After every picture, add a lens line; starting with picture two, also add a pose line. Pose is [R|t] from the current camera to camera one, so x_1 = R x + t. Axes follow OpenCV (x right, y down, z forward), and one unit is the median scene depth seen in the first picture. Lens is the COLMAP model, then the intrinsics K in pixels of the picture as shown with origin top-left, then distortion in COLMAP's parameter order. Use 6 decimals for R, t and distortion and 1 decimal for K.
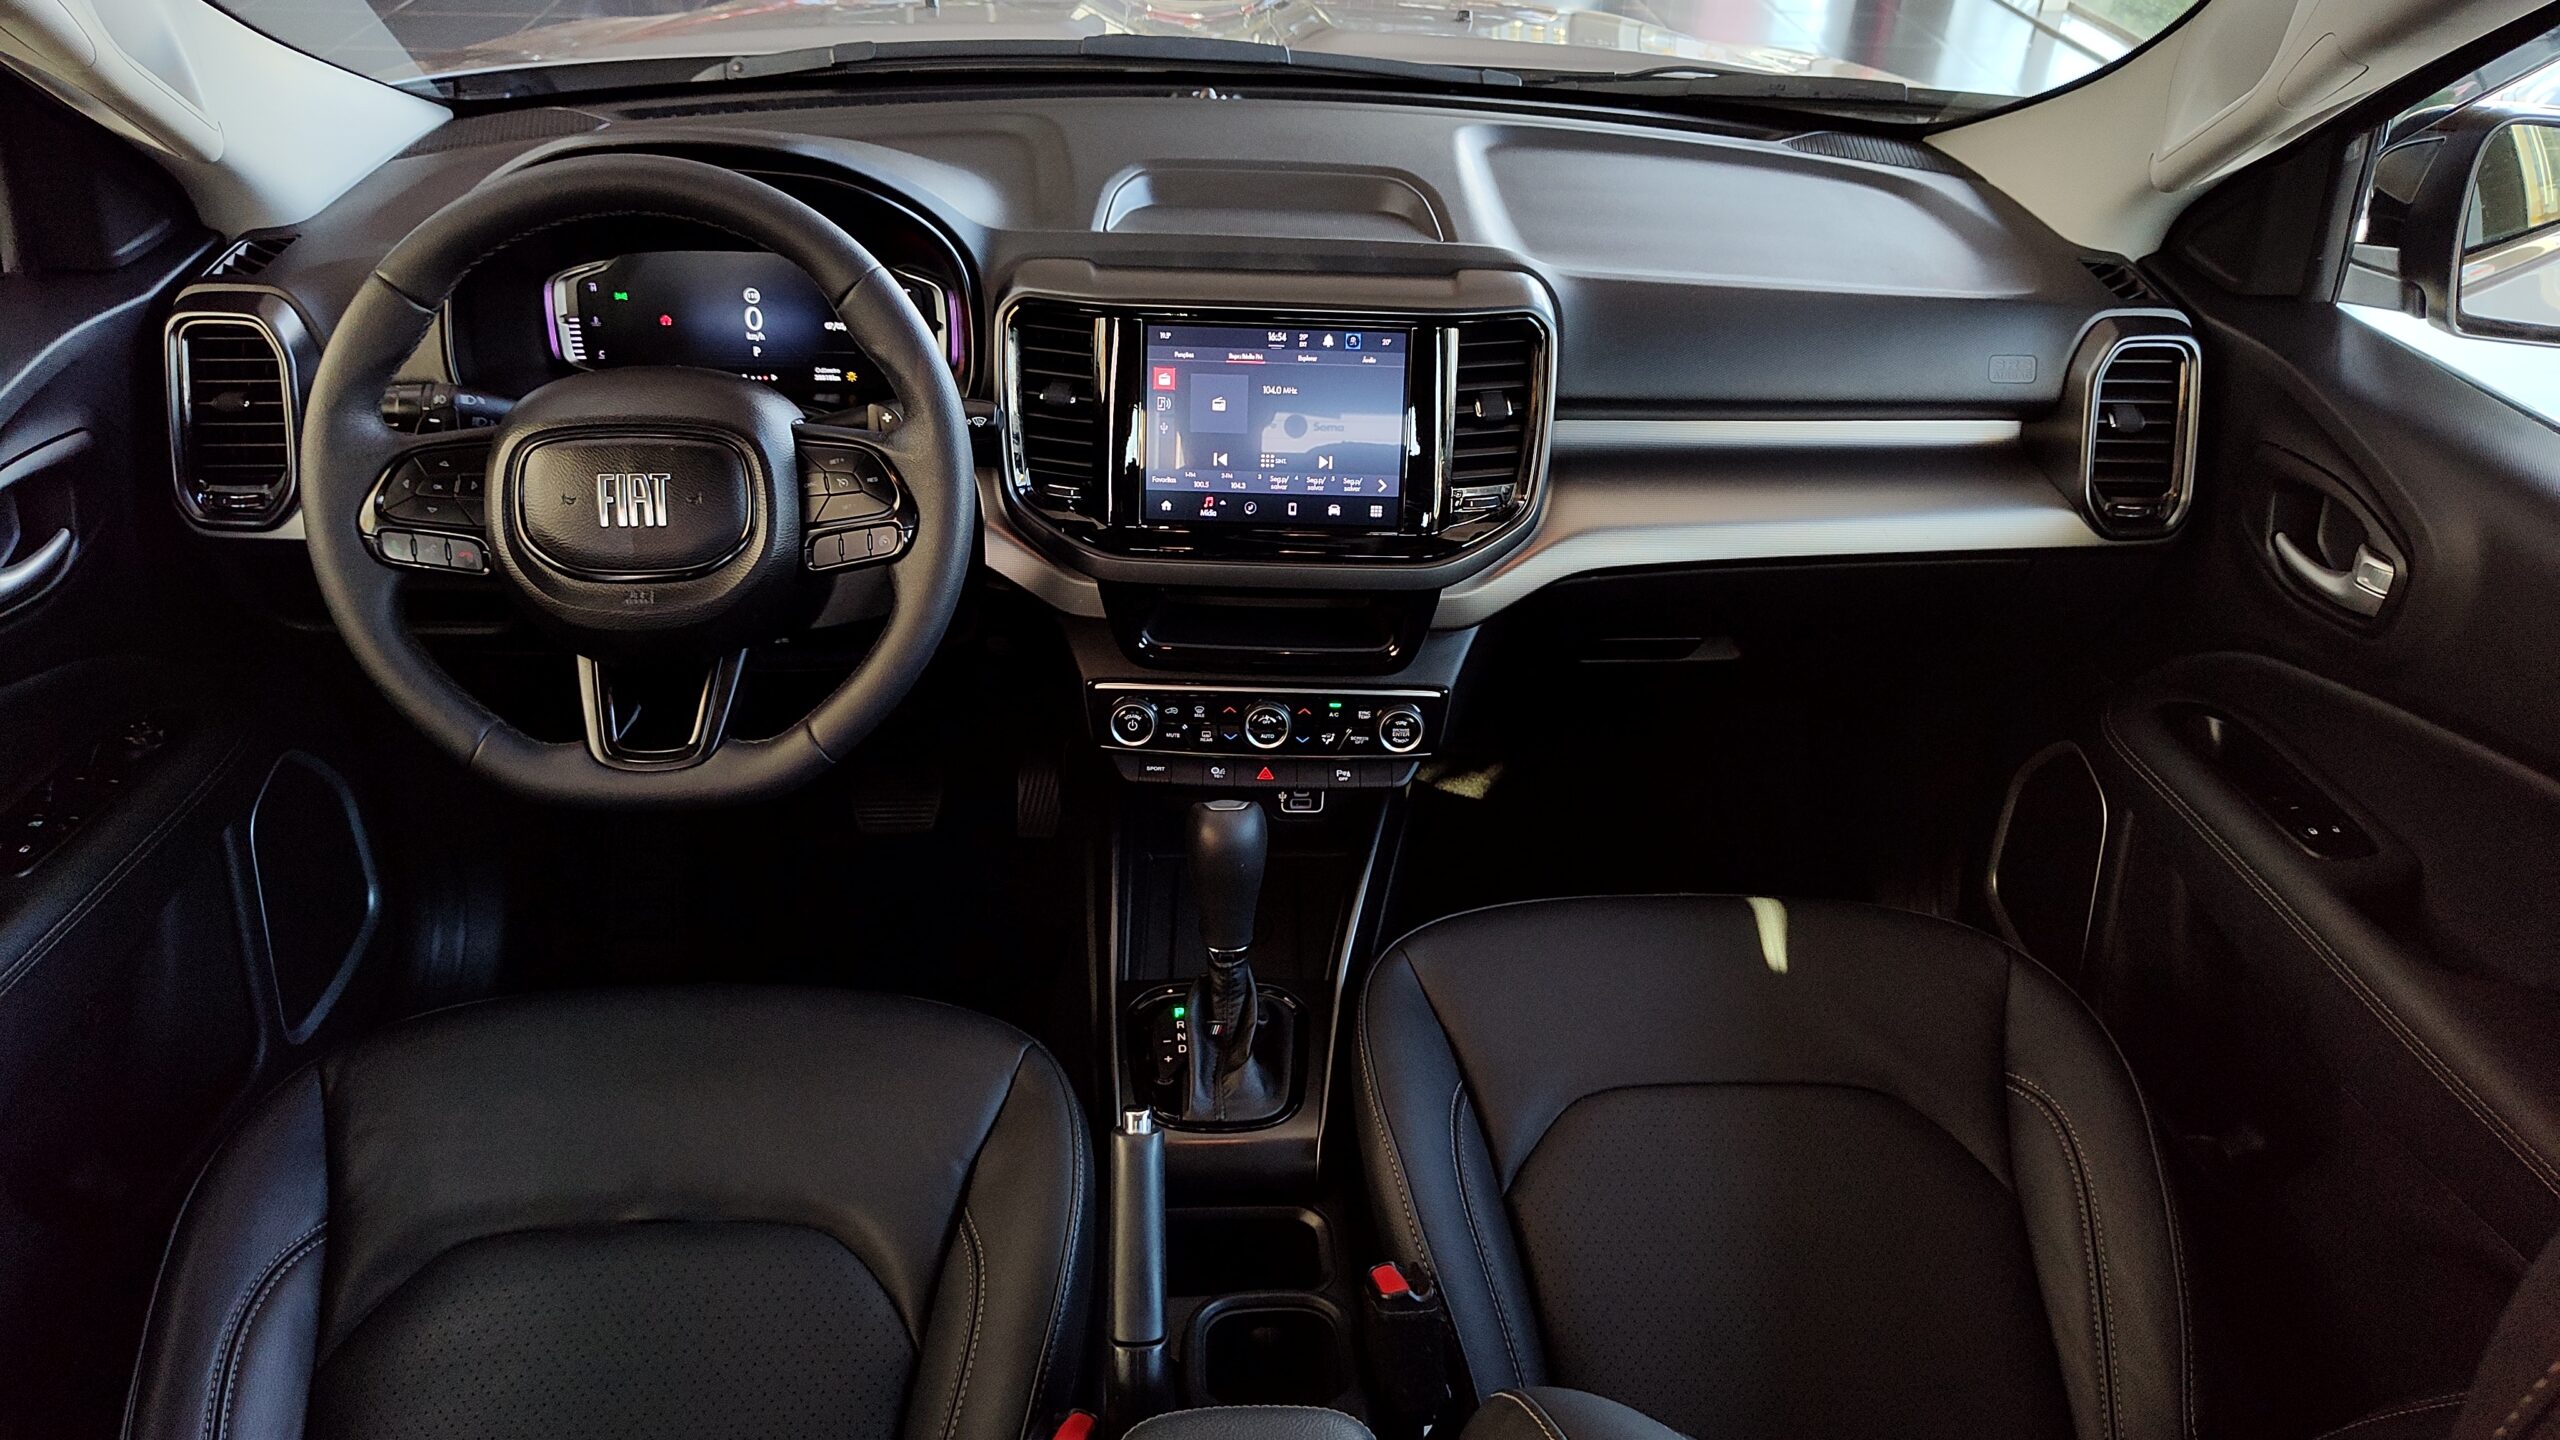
lens RADIAL K [[1774.2, 0, 1285.3], [0, 1774.2, 735.3], [0, 0, 1]] dist [0.026611, -0.024479]
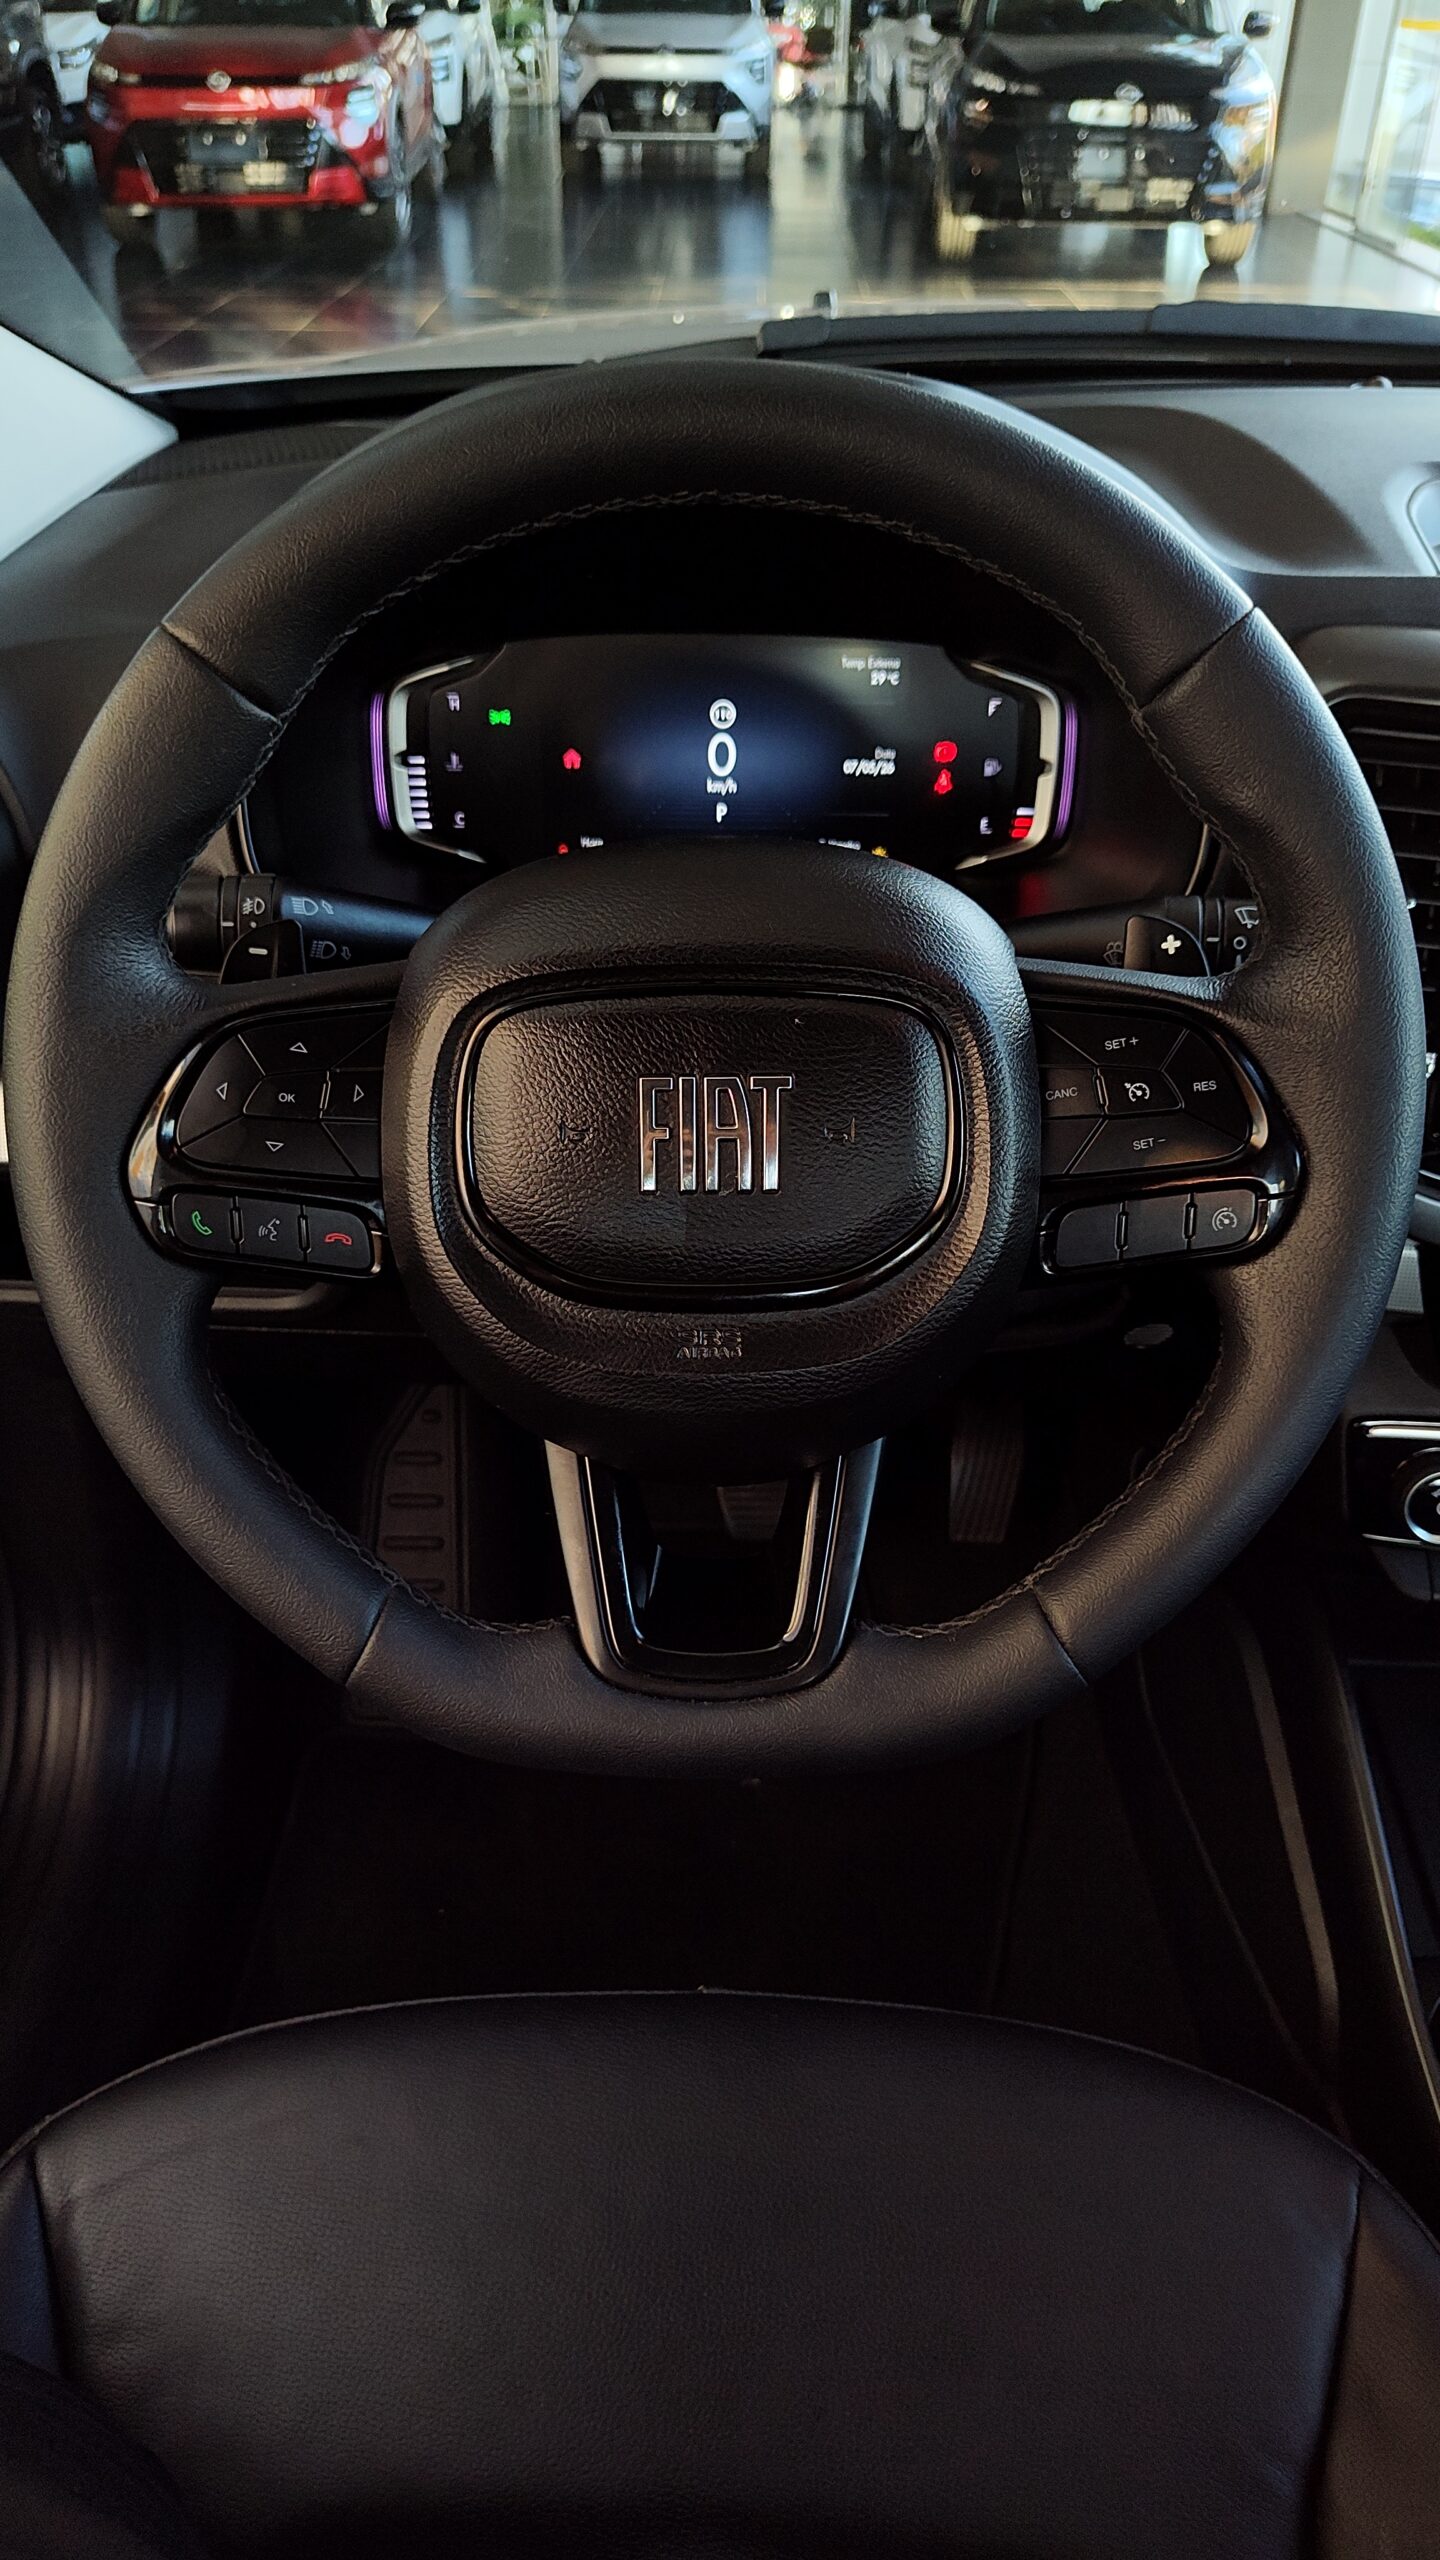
lens RADIAL K [[1774.2, 0, 699.8], [0, 1774.2, 1267.7], [0, 0, 1]] dist [0.026611, -0.024479]
pose [[0.997287, 0.013543, -0.072358, -0.283524], [-0.011320, 0.999454, 0.031037, -0.094465], [0.072739, -0.030133, 0.996896, 0.460898]]
